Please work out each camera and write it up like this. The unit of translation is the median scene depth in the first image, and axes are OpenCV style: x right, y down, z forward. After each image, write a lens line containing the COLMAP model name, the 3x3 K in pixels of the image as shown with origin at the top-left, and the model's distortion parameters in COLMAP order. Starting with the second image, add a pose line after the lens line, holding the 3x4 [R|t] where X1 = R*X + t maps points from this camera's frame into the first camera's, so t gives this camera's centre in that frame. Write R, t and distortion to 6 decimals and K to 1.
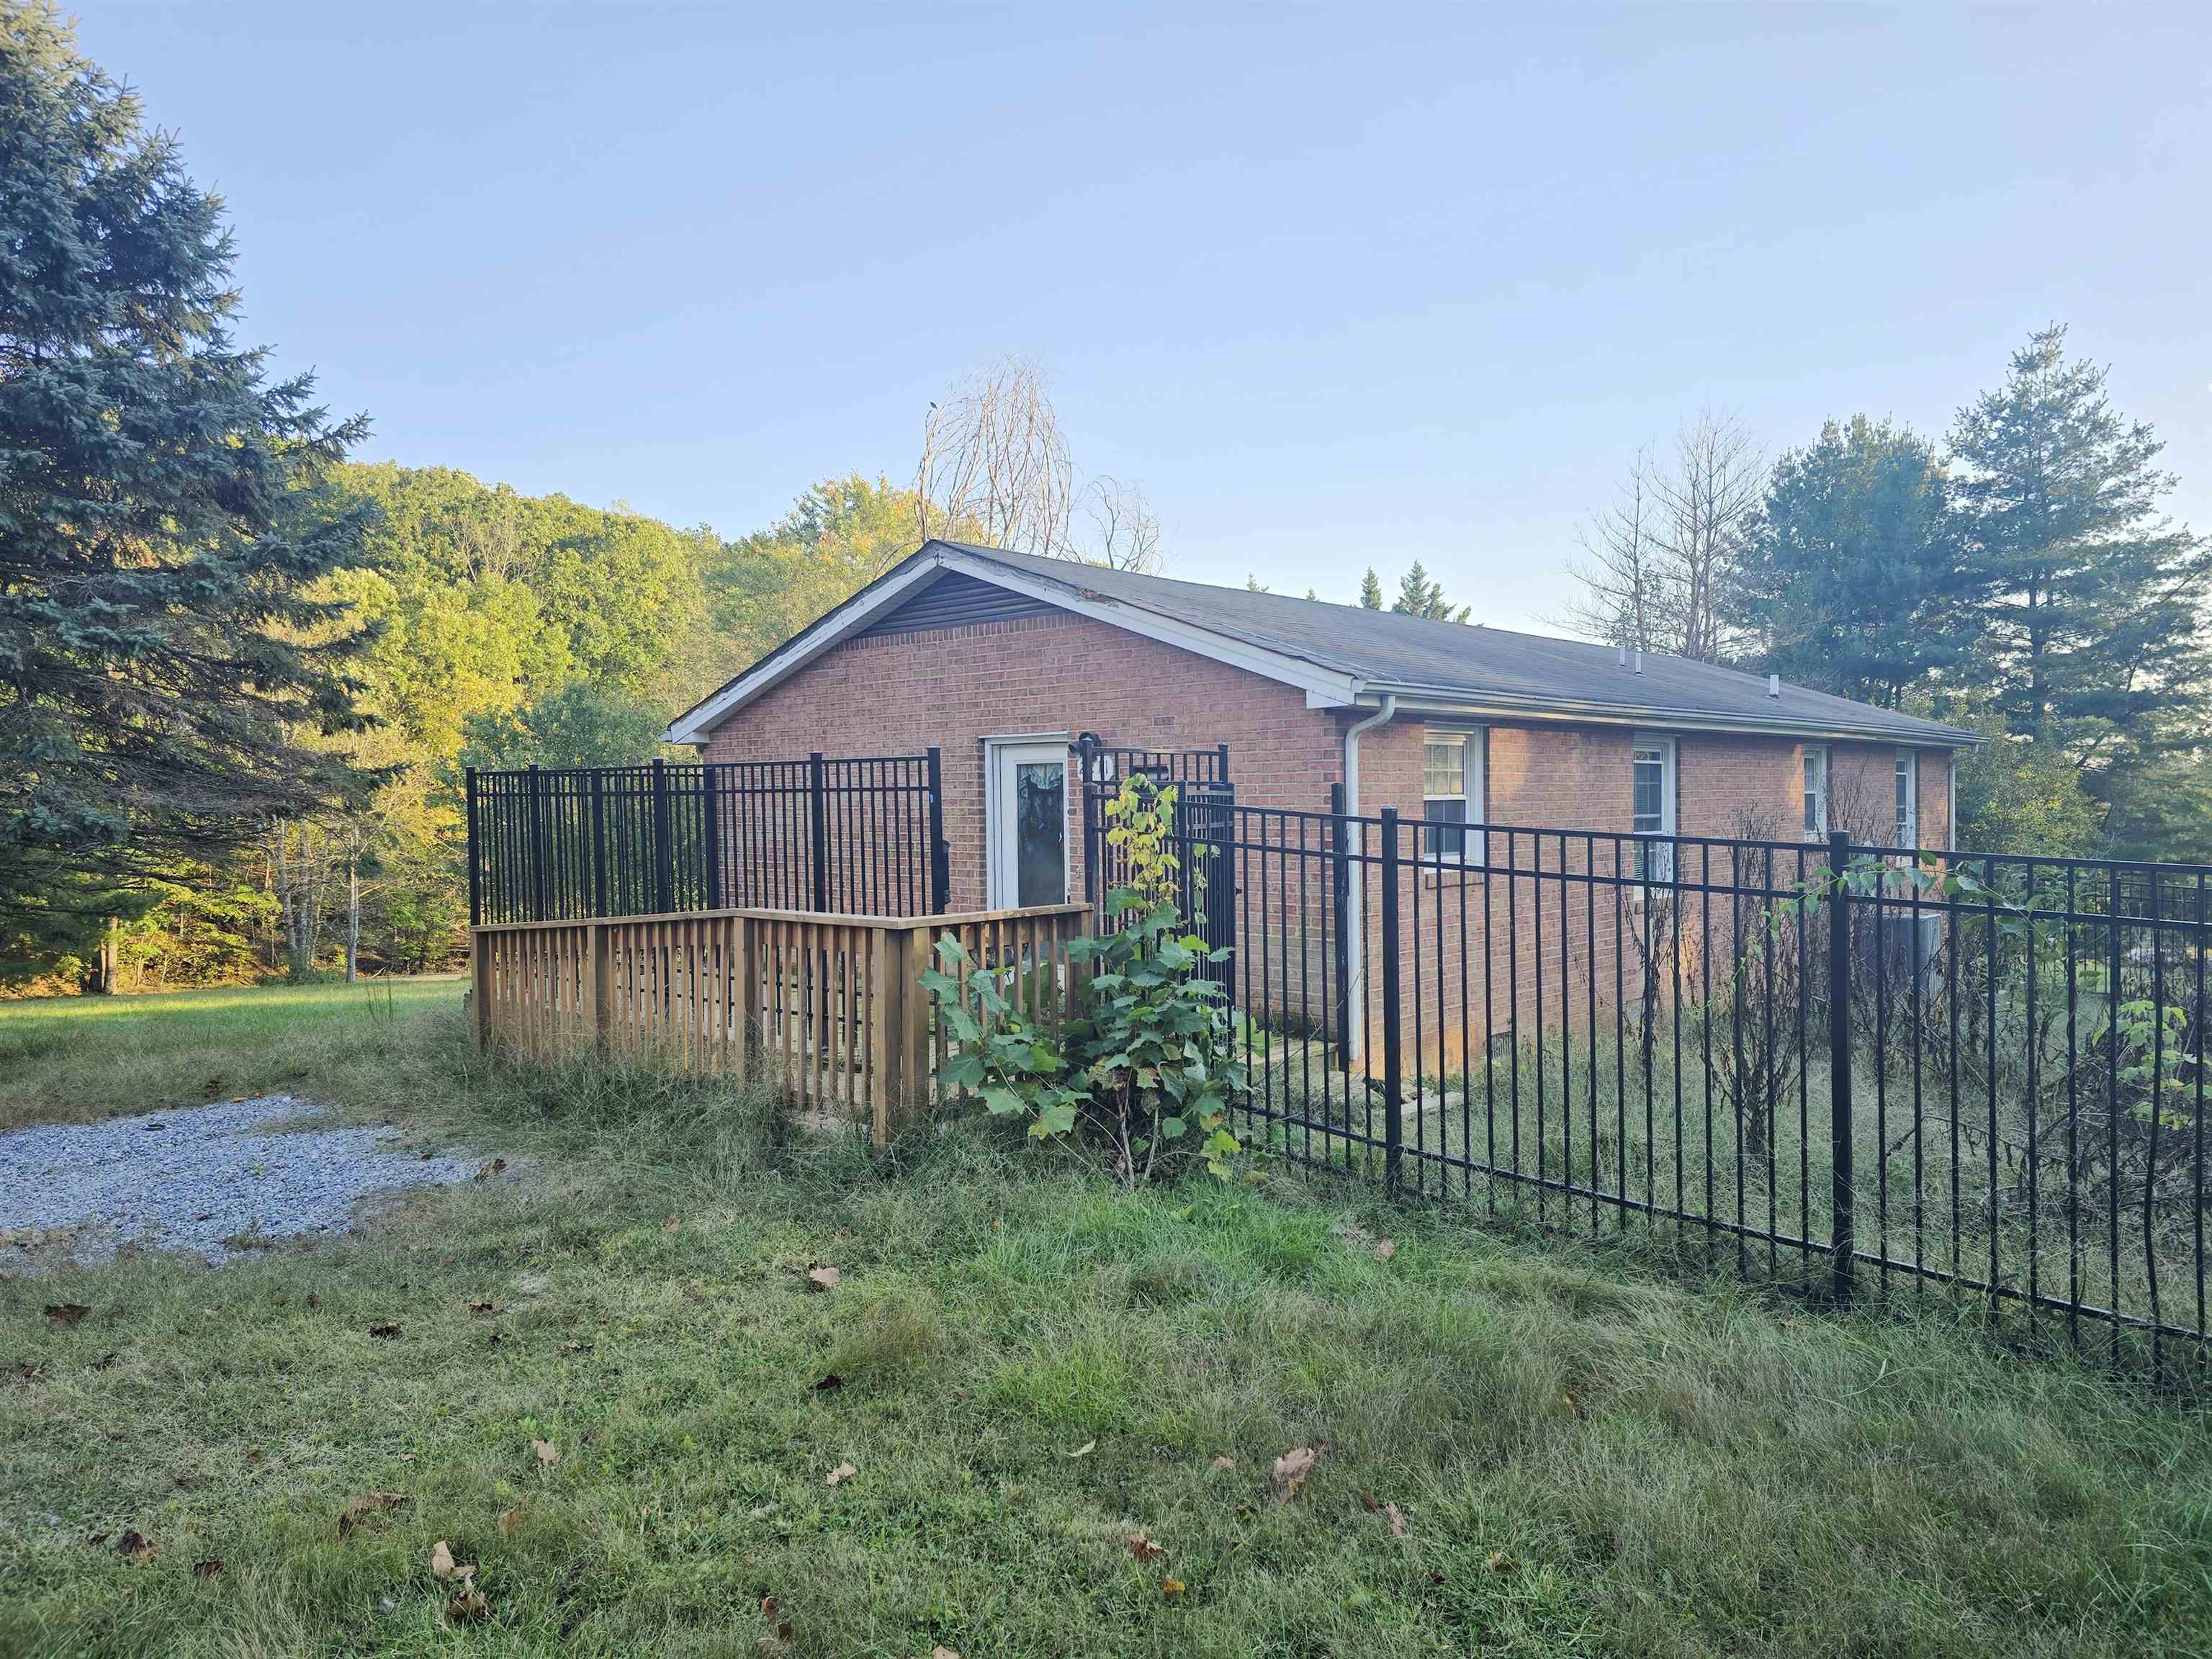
lens RADIAL K [[1475.4, 0, 1145.9], [0, 1475.4, 847.2], [0, 0, 1]] dist [0.082518, -0.069317]
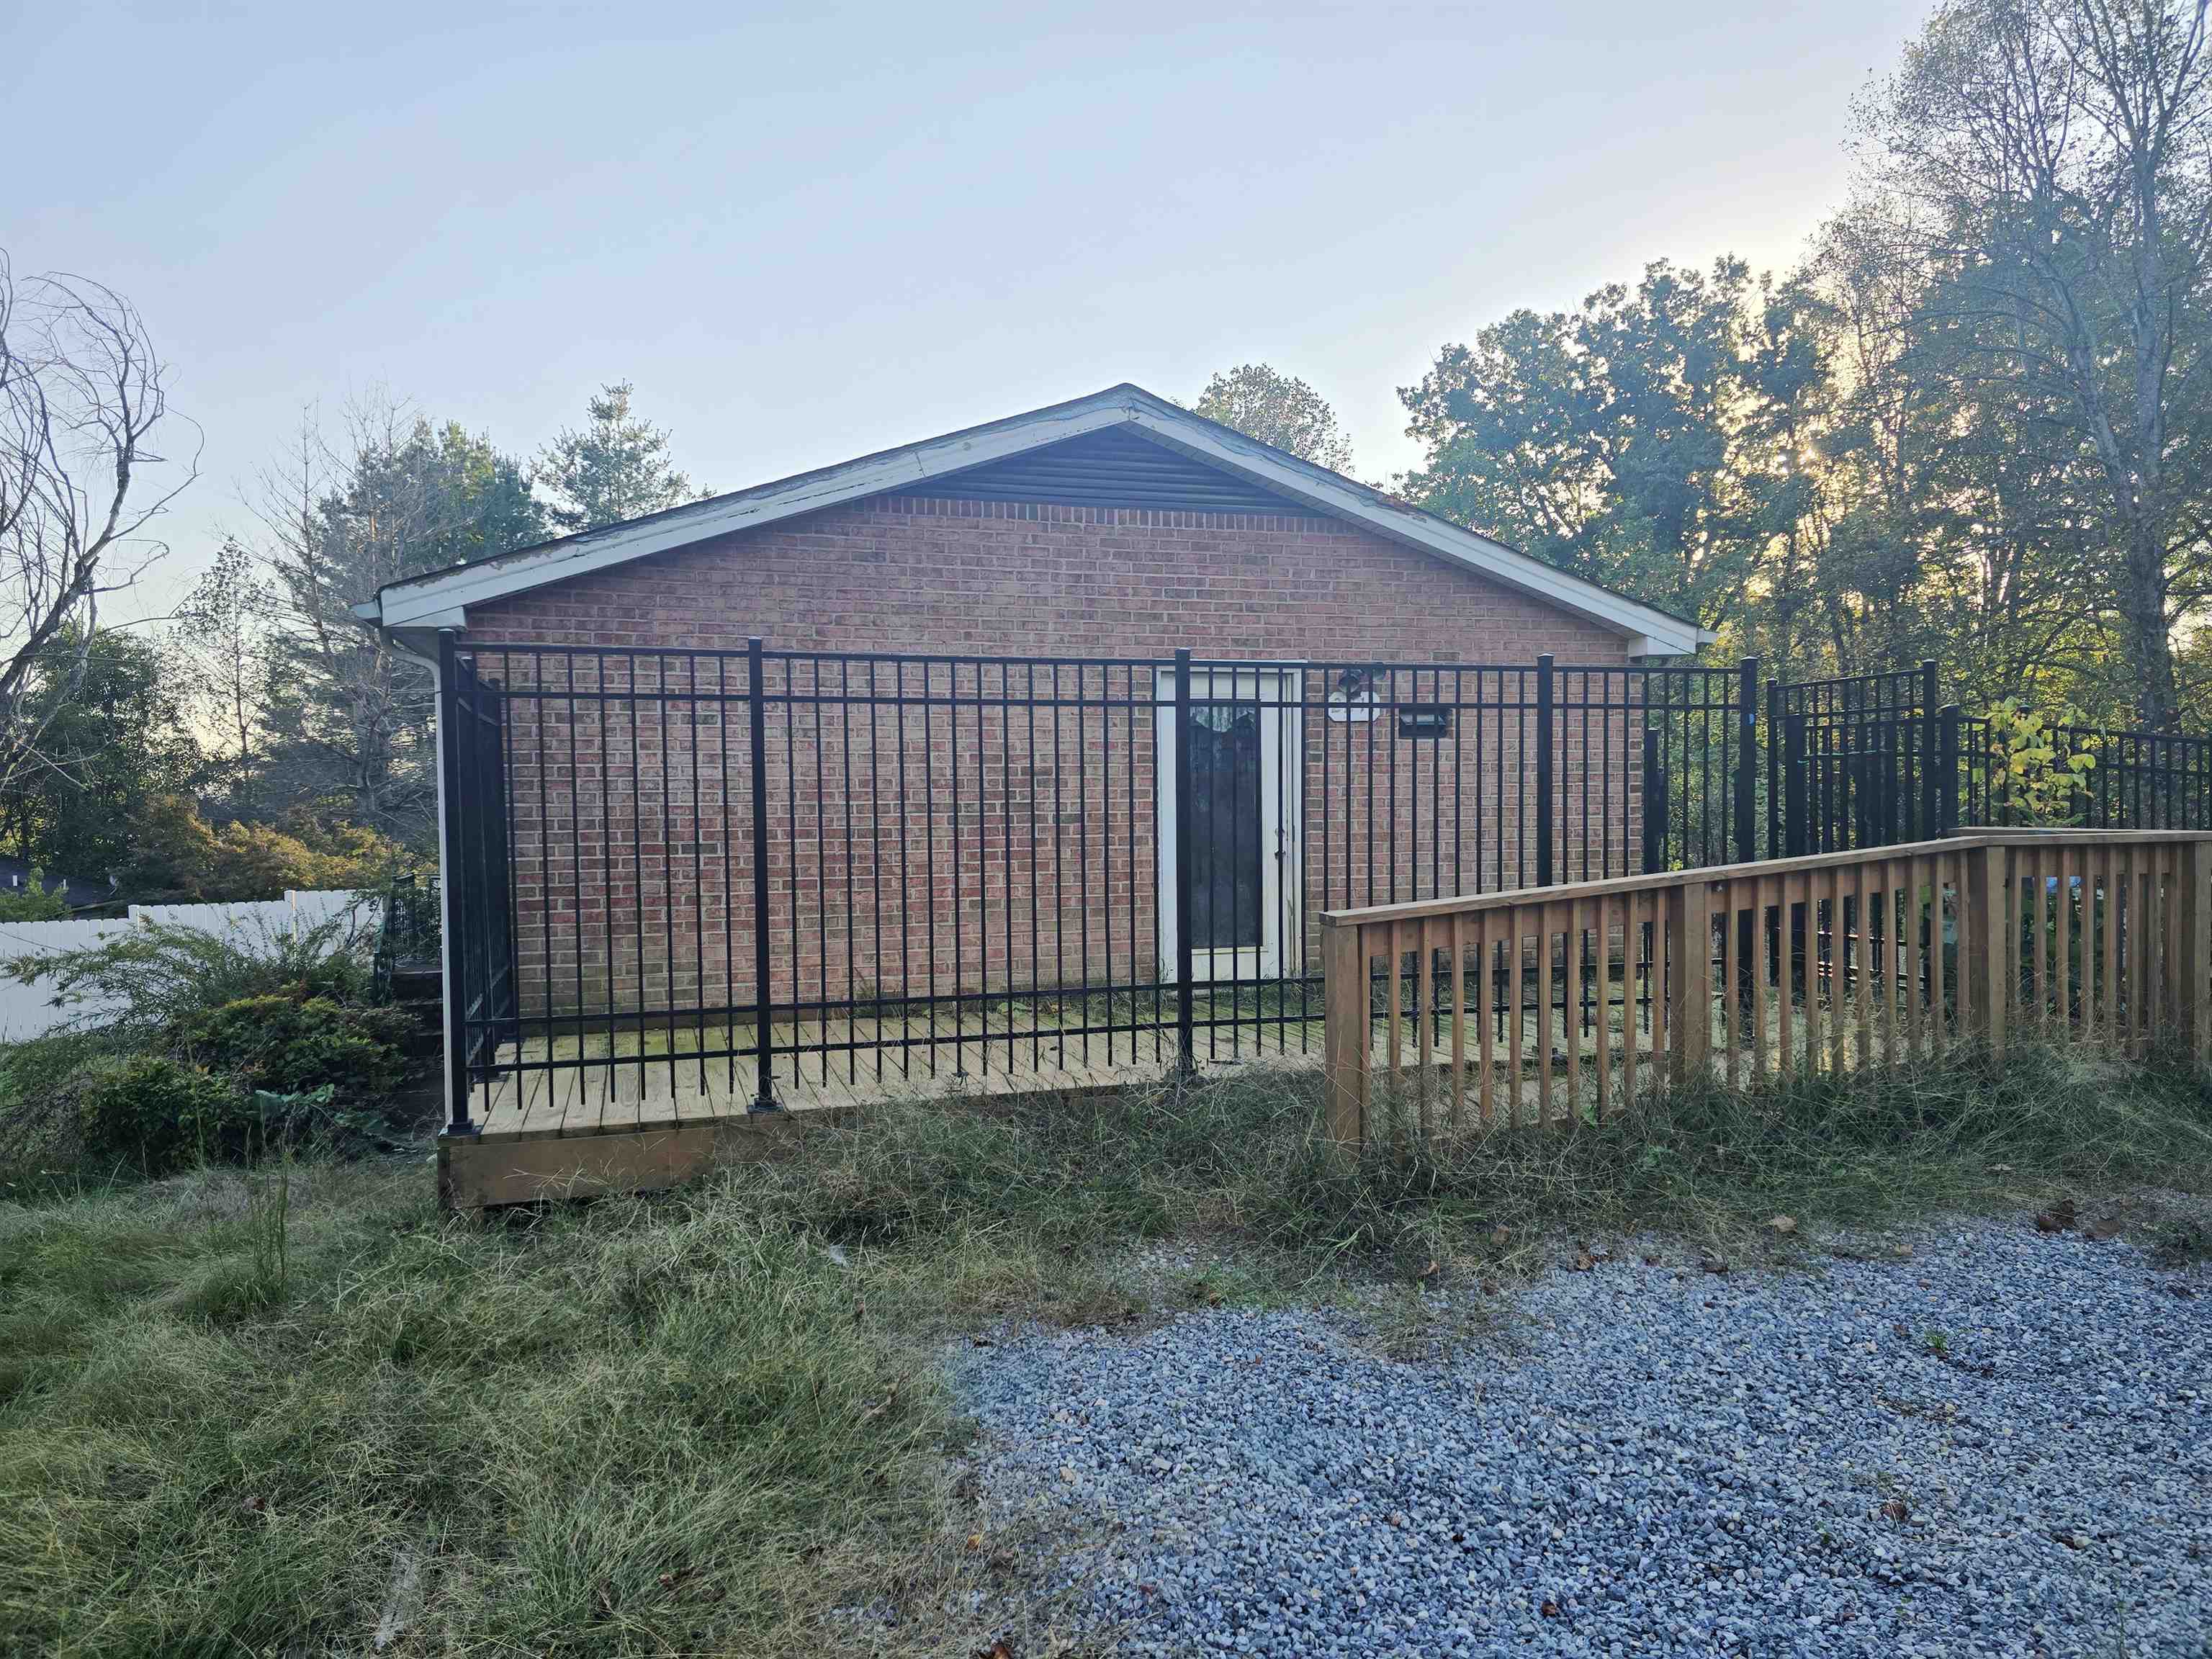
lens RADIAL K [[1469.0, 0, 1096.4], [0, 1469.0, 848.3], [0, 0, 1]] dist [0.093782, -0.074340]
pose [[0.529071, -0.023948, 0.848240, -0.608794], [0.034835, 0.999372, 0.006487, 0.012926], [-0.847863, 0.026116, 0.529573, 0.494059]]
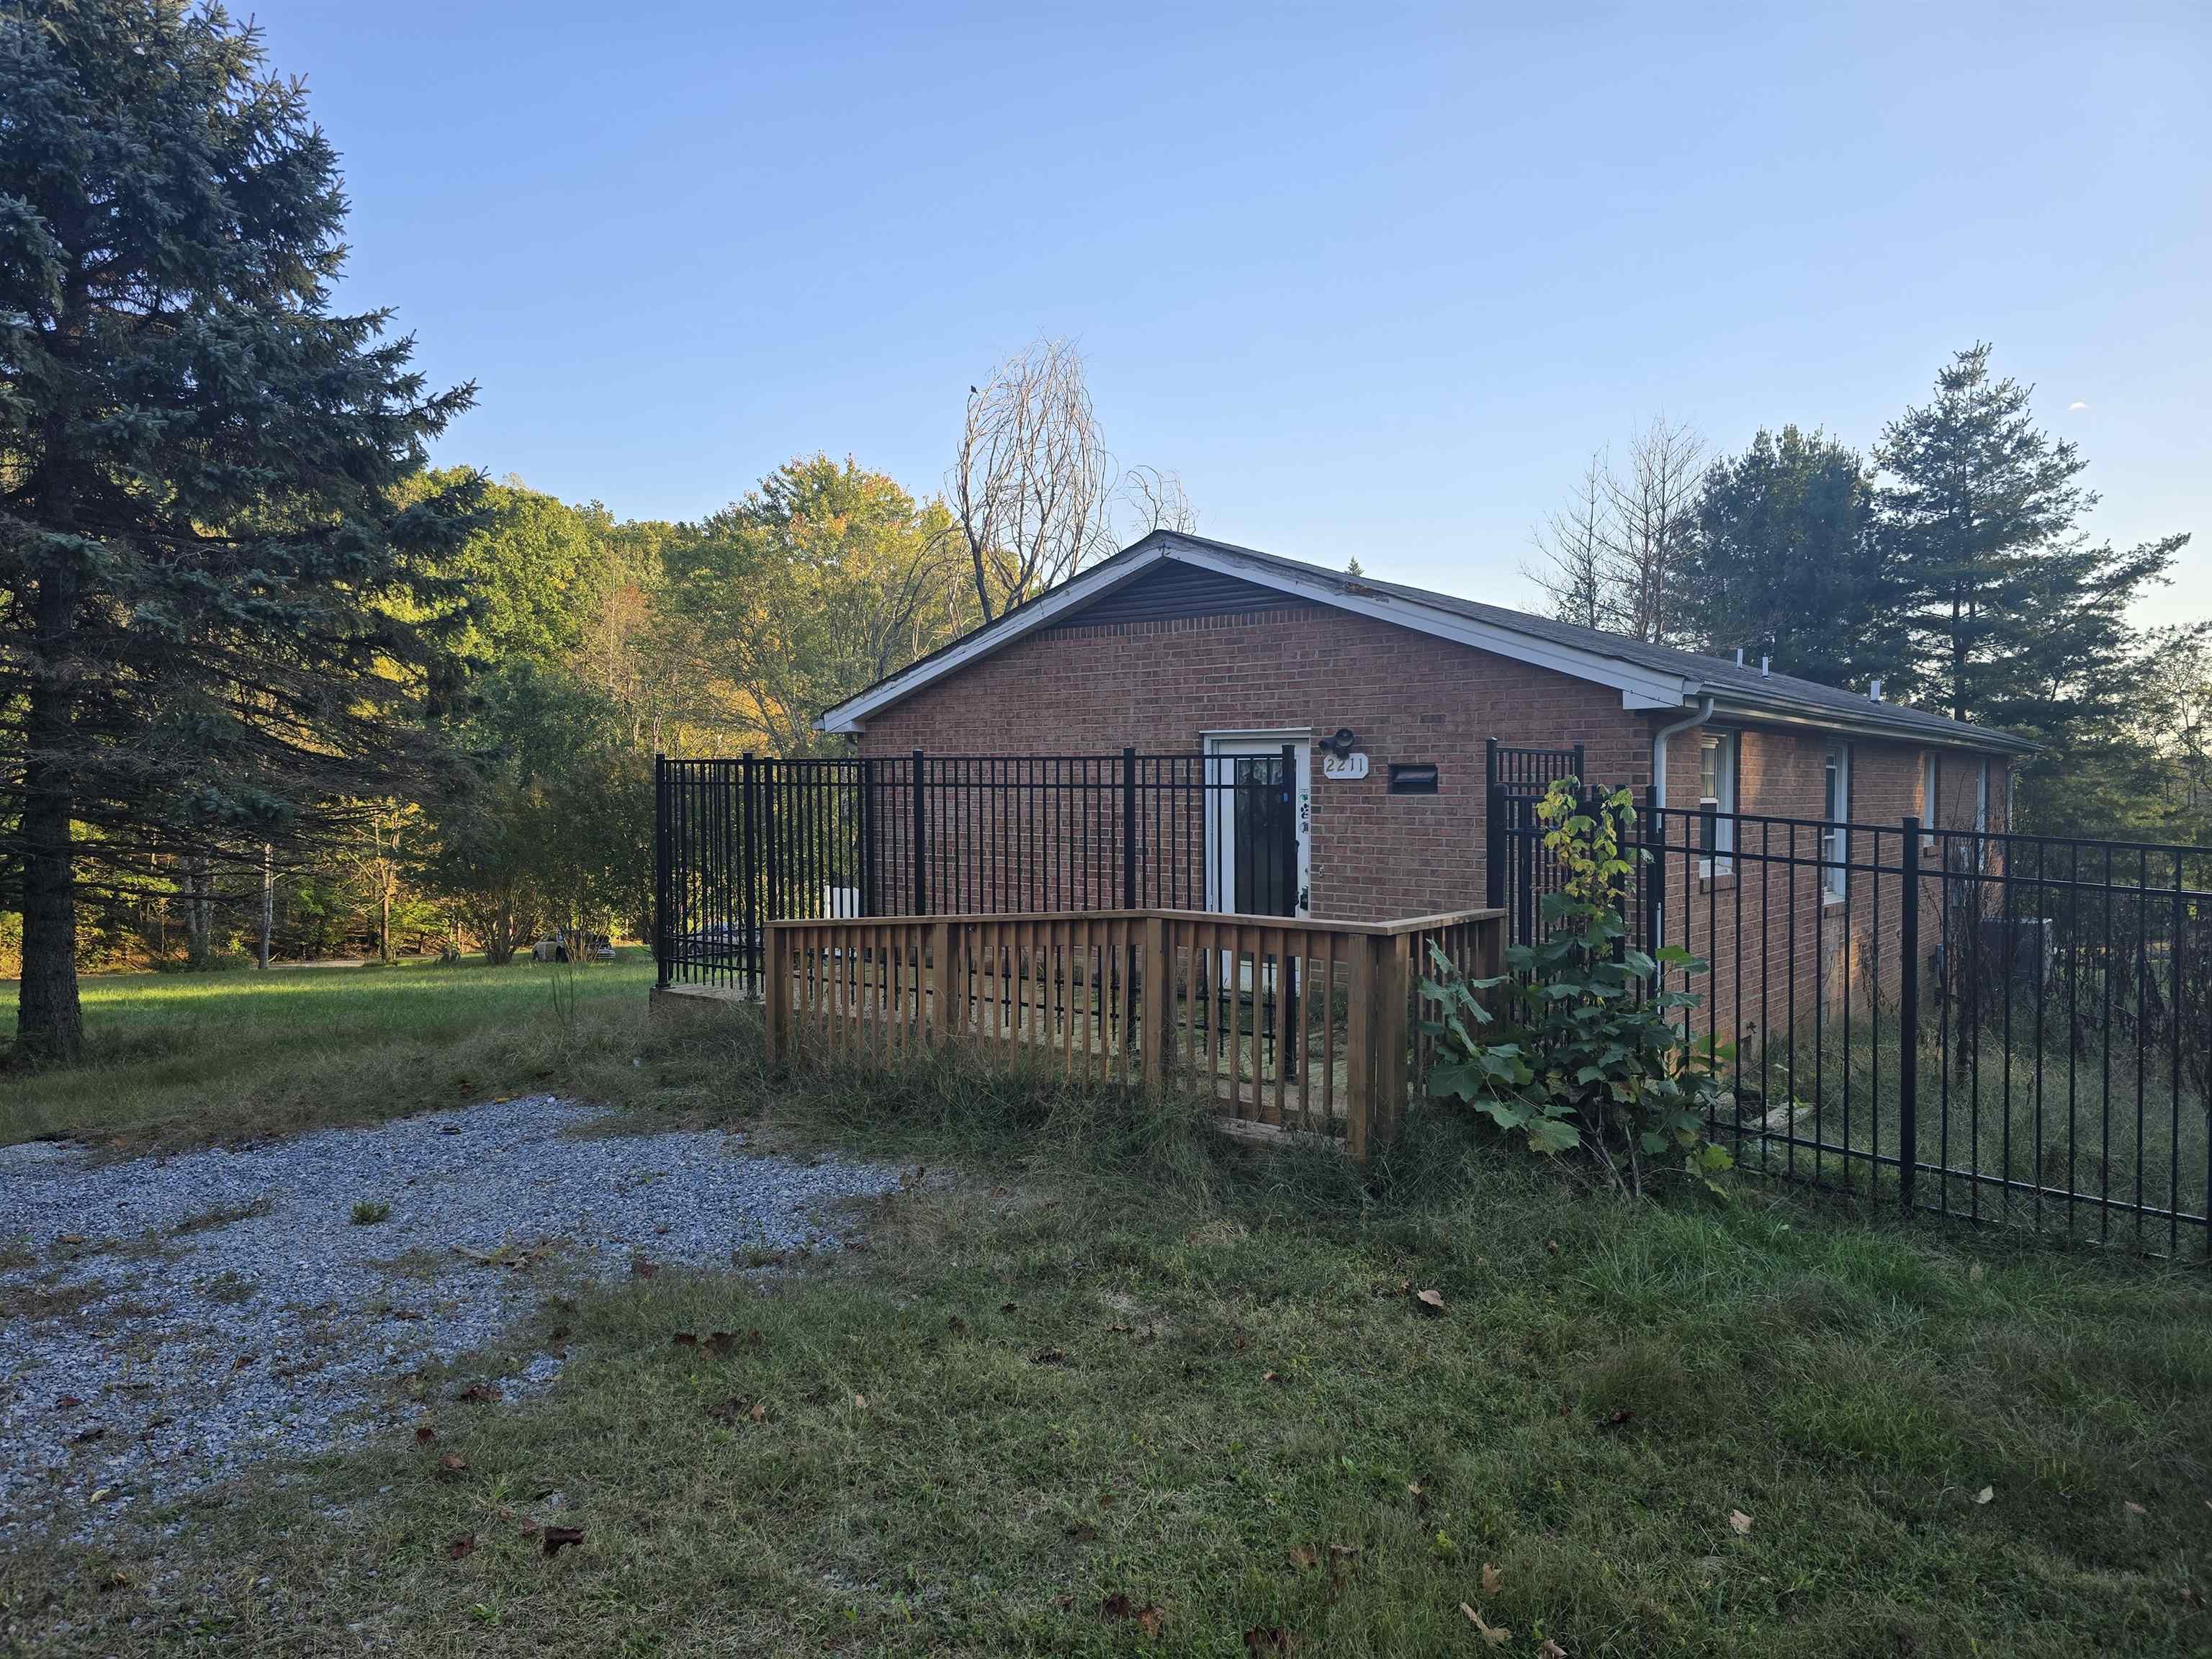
lens RADIAL K [[1474.5, 0, 1115.1], [0, 1474.5, 840.5], [0, 0, 1]] dist [0.083169, -0.067973]
pose [[0.998106, 0.012808, 0.060167, -0.179521], [-0.012928, 0.999915, 0.001601, -0.002458], [-0.060142, -0.002376, 0.998187, 0.019926]]
